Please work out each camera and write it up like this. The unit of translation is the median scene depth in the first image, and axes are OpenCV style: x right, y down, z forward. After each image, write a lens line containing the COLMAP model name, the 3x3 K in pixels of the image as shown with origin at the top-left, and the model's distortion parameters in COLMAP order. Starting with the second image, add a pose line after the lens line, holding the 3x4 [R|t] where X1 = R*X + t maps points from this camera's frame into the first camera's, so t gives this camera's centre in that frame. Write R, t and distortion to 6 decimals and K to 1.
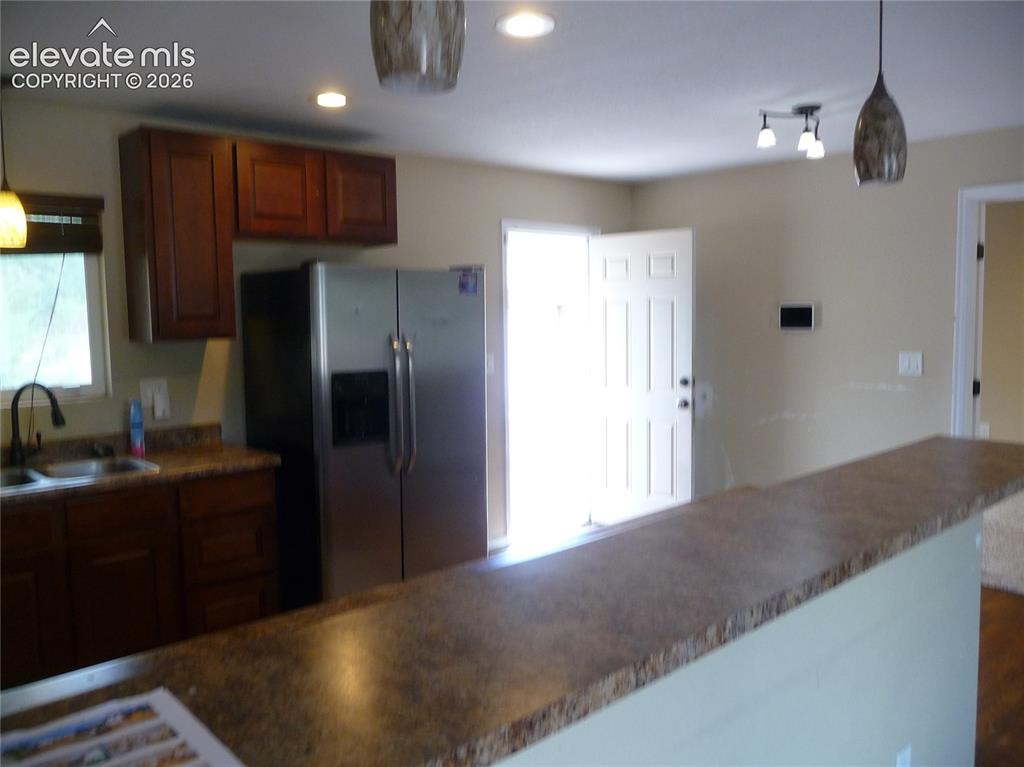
lens RADIAL K [[843.2, 0, 512.4], [0, 843.2, 386.3], [0, 0, 1]] dist [-0.051316, 0.049750]
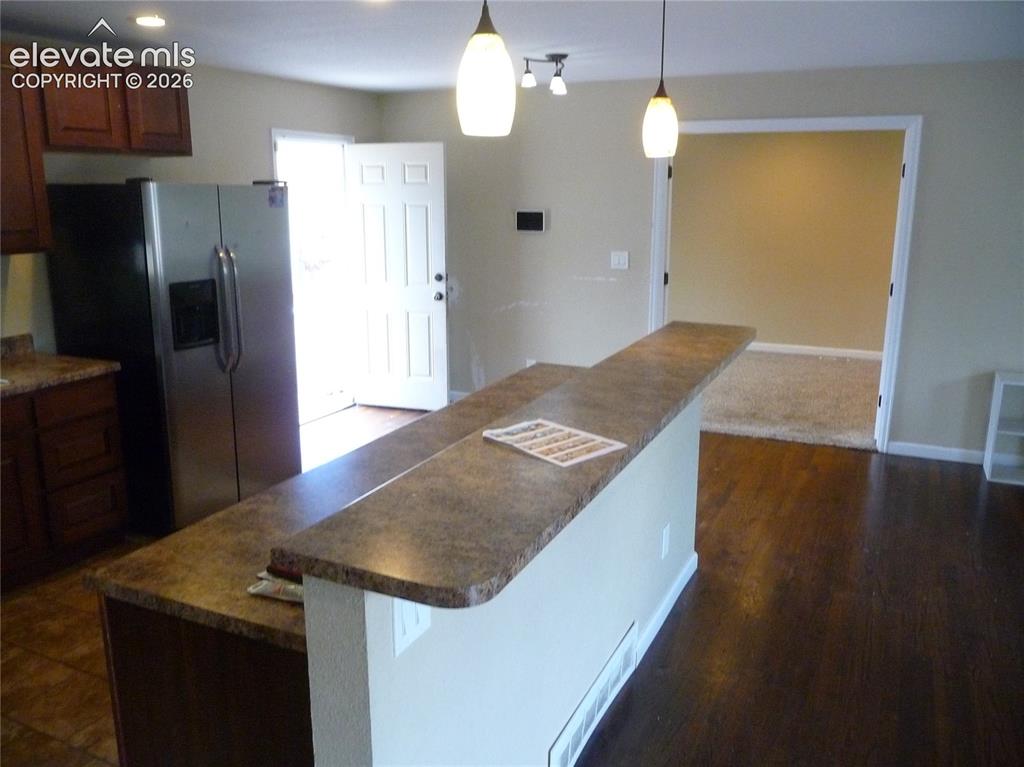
lens RADIAL K [[843.2, 0, 508.5], [0, 843.2, 376.6], [0, 0, 1]] dist [-0.051316, 0.049750]
pose [[0.928358, -0.066188, 0.365747, -0.178690], [0.019110, 0.991215, 0.130870, -0.025198], [-0.371196, -0.114505, 0.921468, -0.149567]]
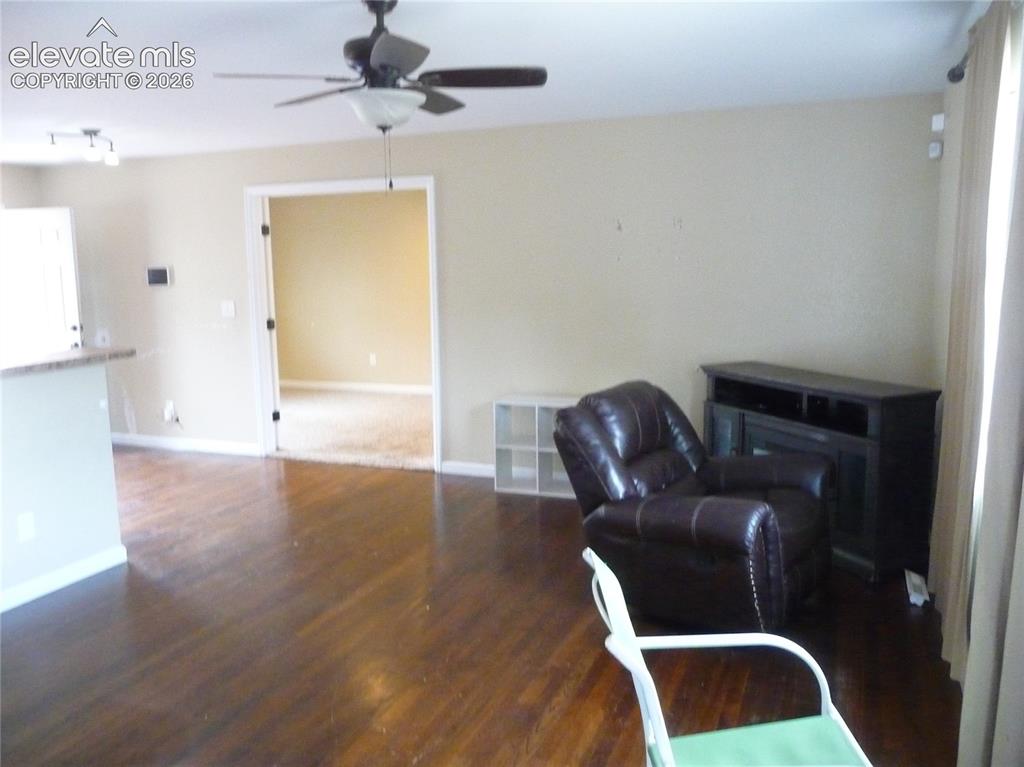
lens RADIAL K [[843.2, 0, 512.9], [0, 843.2, 385.2], [0, 0, 1]] dist [-0.051316, 0.049750]
pose [[0.903900, -0.058739, 0.423693, 0.341867], [0.037595, 0.997603, 0.058099, 0.042671], [-0.426090, -0.036587, 0.903941, -0.561629]]
